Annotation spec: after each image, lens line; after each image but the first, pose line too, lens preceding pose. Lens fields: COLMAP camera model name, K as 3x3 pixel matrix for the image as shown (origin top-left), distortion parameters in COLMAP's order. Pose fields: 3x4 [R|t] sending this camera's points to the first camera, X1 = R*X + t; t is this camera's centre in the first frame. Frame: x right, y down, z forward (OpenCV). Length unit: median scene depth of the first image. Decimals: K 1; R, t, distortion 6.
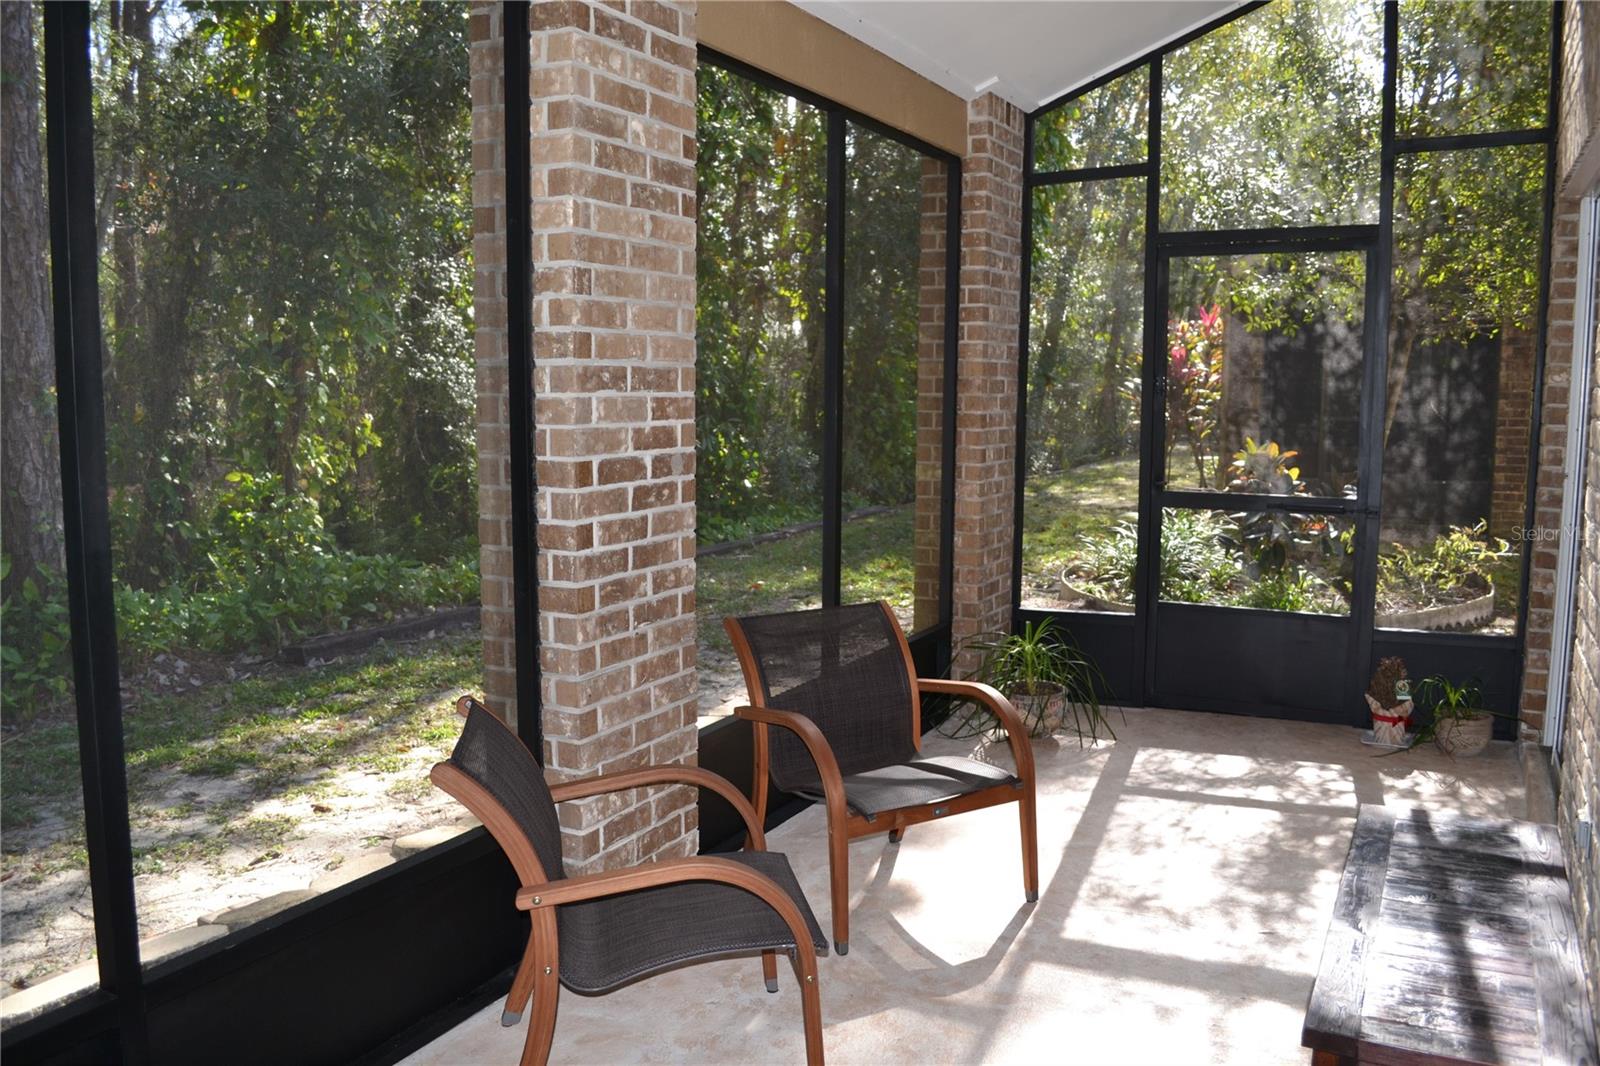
lens RADIAL K [[1280.9, 0, 800.0], [0, 1280.9, 533.0], [0, 0, 1]] dist [-0.084971, 0.013513]
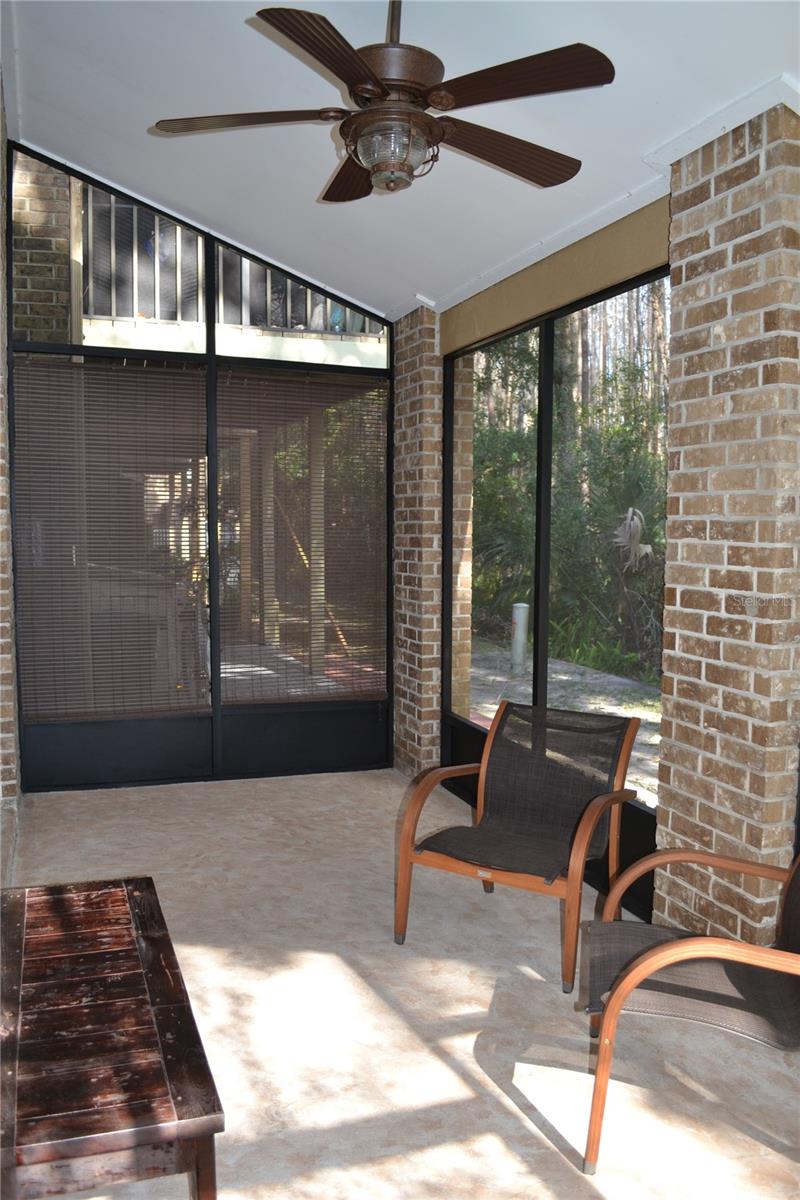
lens RADIAL K [[960.7, 0, 409.4], [0, 960.7, 603.0], [0, 0, 1]] dist [-0.084971, 0.013513]
pose [[-0.664890, 0.053804, -0.745001, 0.763559], [-0.098225, 0.982442, 0.158615, -0.167742], [0.740455, 0.178639, -0.647931, 1.384093]]
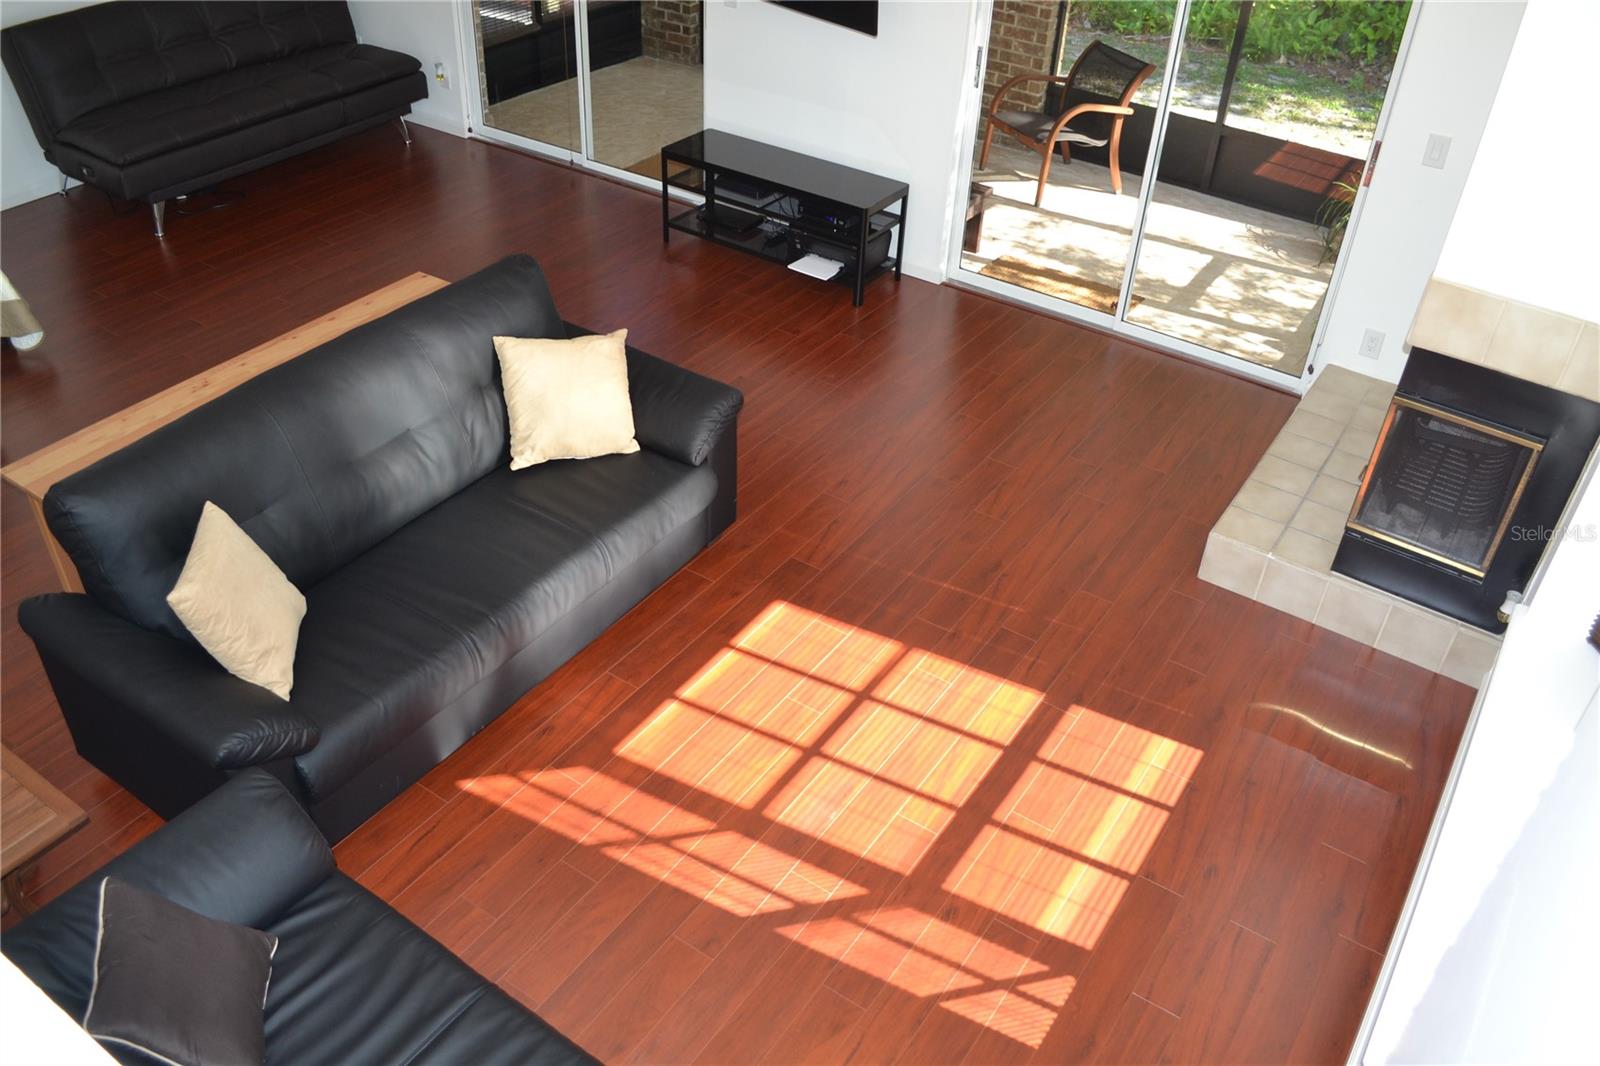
lens RADIAL K [[1280.9, 0, 800.0], [0, 1280.9, 533.0], [0, 0, 1]] dist [-0.084971, 0.013513]
pose [[-0.095239, 0.586012, -0.804686, 2.458426], [-0.163008, 0.788268, 0.593348, -0.508189], [0.982017, 0.187680, 0.020451, 0.757788]]
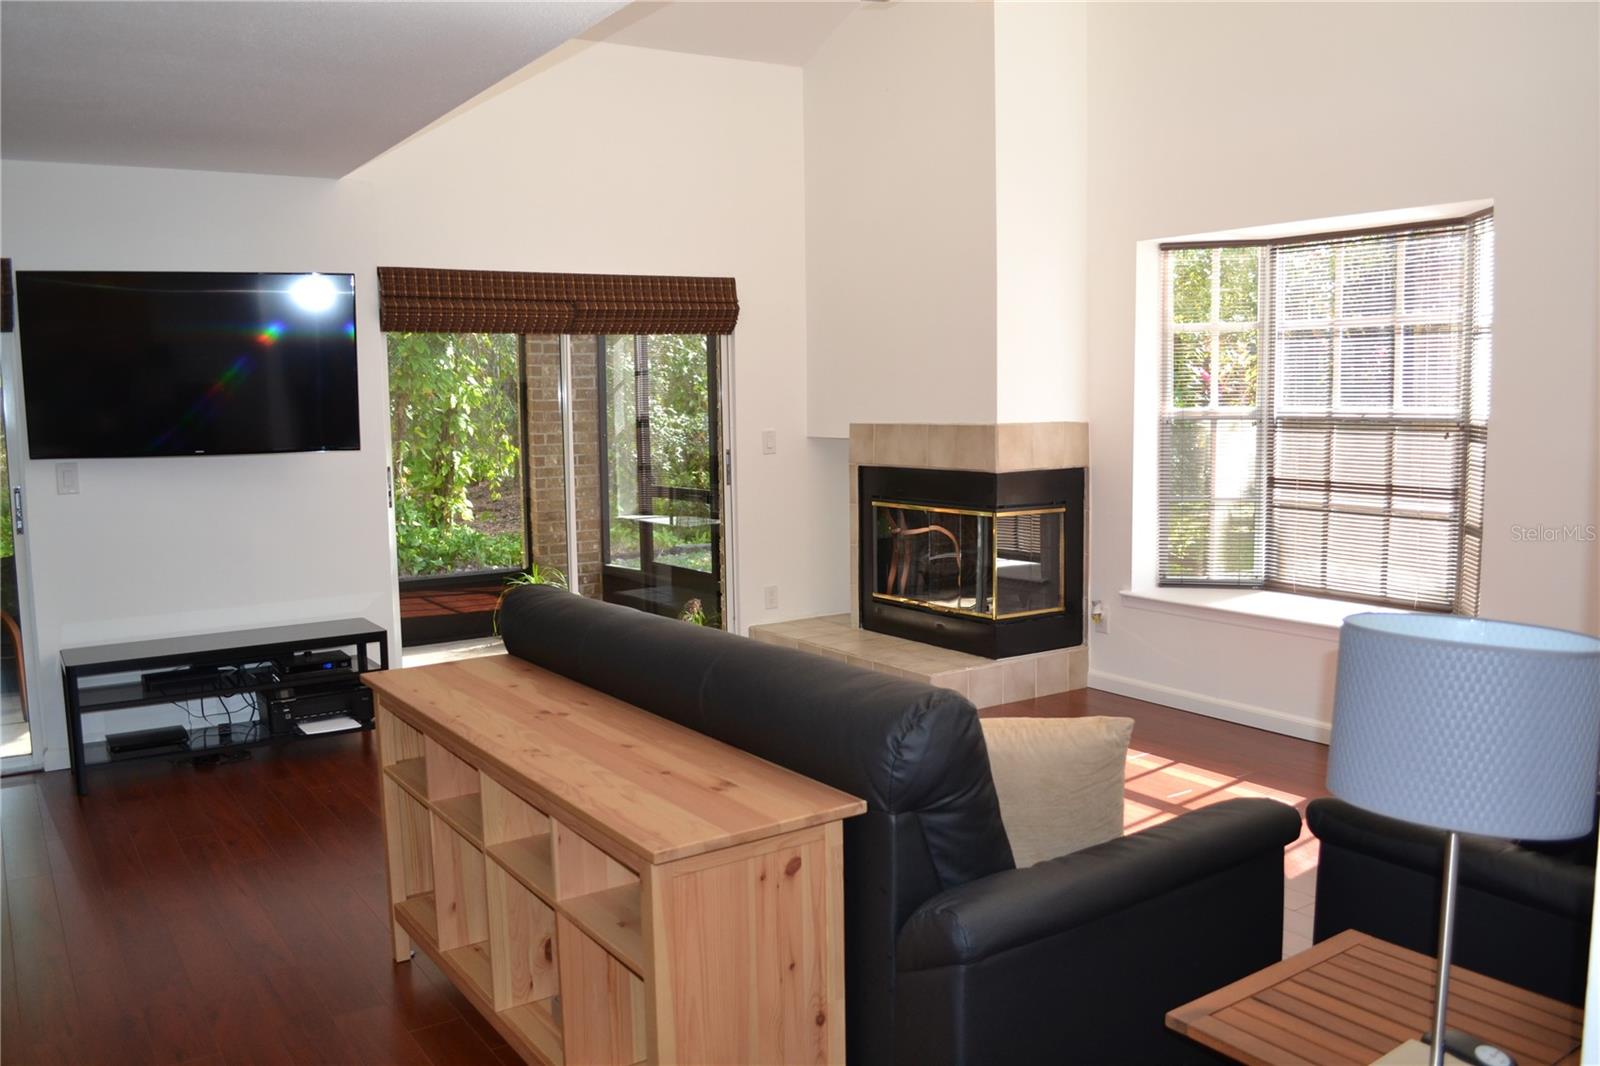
lens RADIAL K [[1280.9, 0, 800.0], [0, 1280.9, 533.0], [0, 0, 1]] dist [-0.084971, 0.013513]
pose [[0.882366, 0.027778, -0.469743, 1.978073], [-0.033635, 0.999426, -0.004079, 0.038869], [0.469360, 0.019399, 0.882794, -0.382971]]
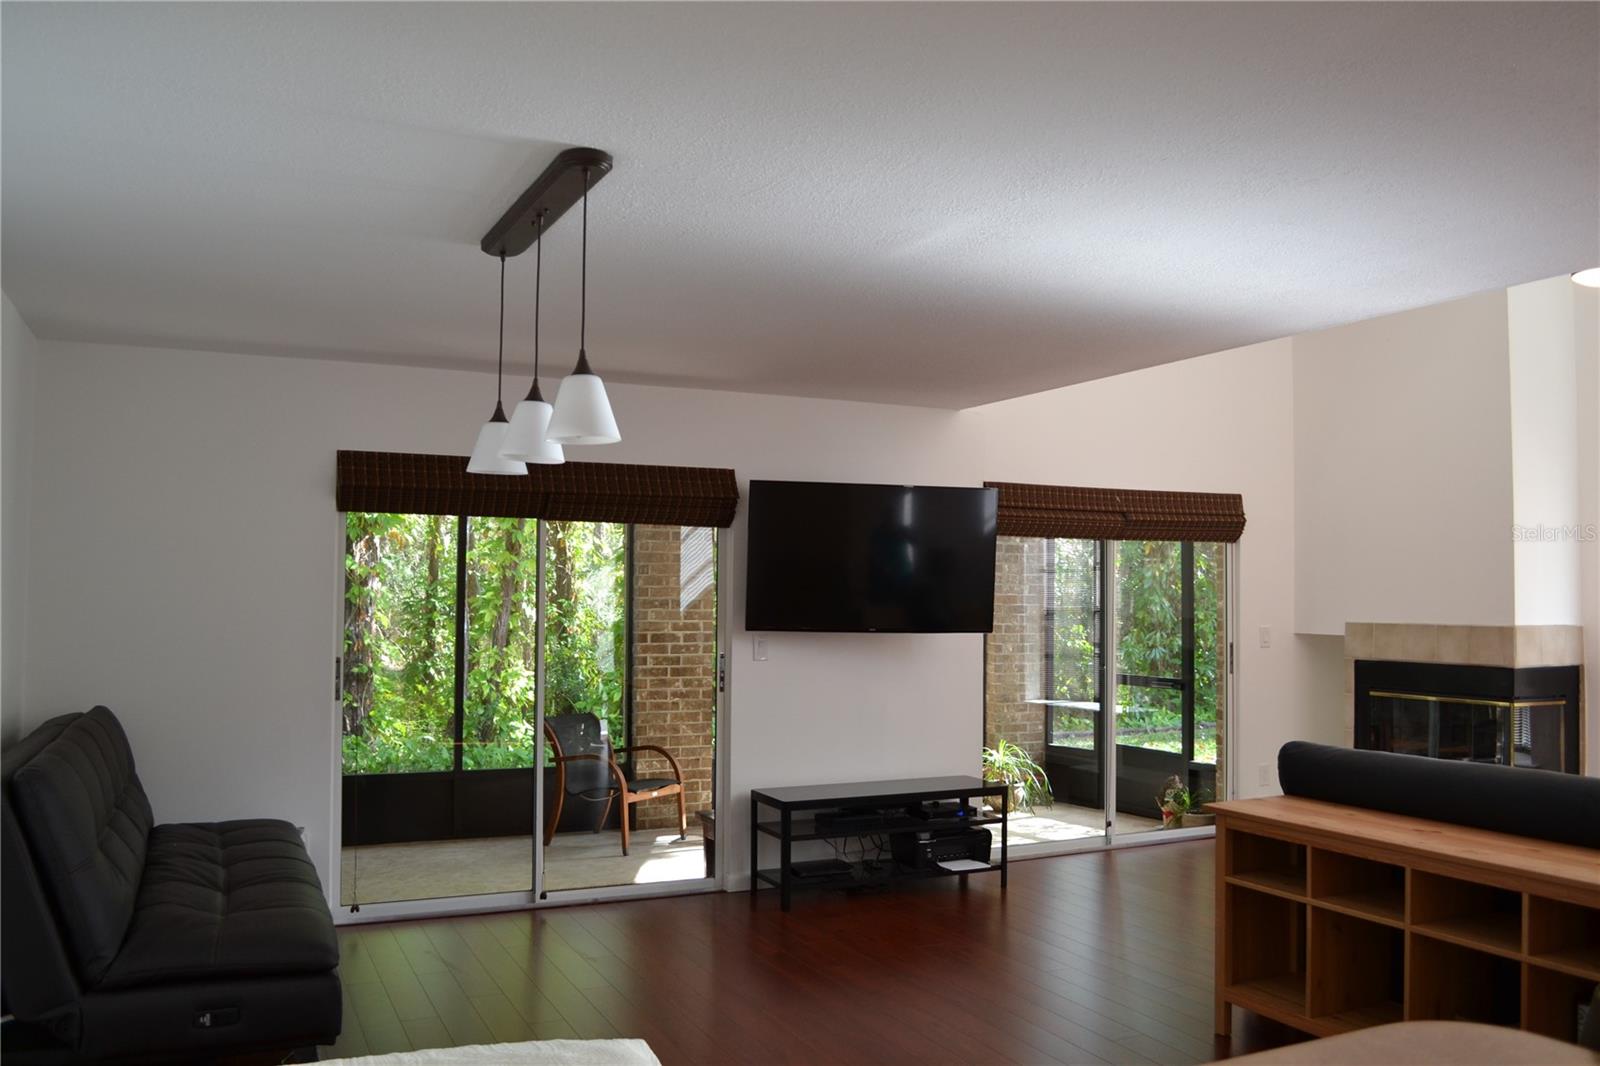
lens RADIAL K [[1280.9, 0, 800.0], [0, 1280.9, 533.0], [0, 0, 1]] dist [-0.084971, 0.013513]
pose [[0.802512, -0.027181, -0.596016, 1.660575], [-0.075571, 0.986285, -0.146732, 0.103713], [0.591830, 0.162796, 0.789452, -0.965769]]
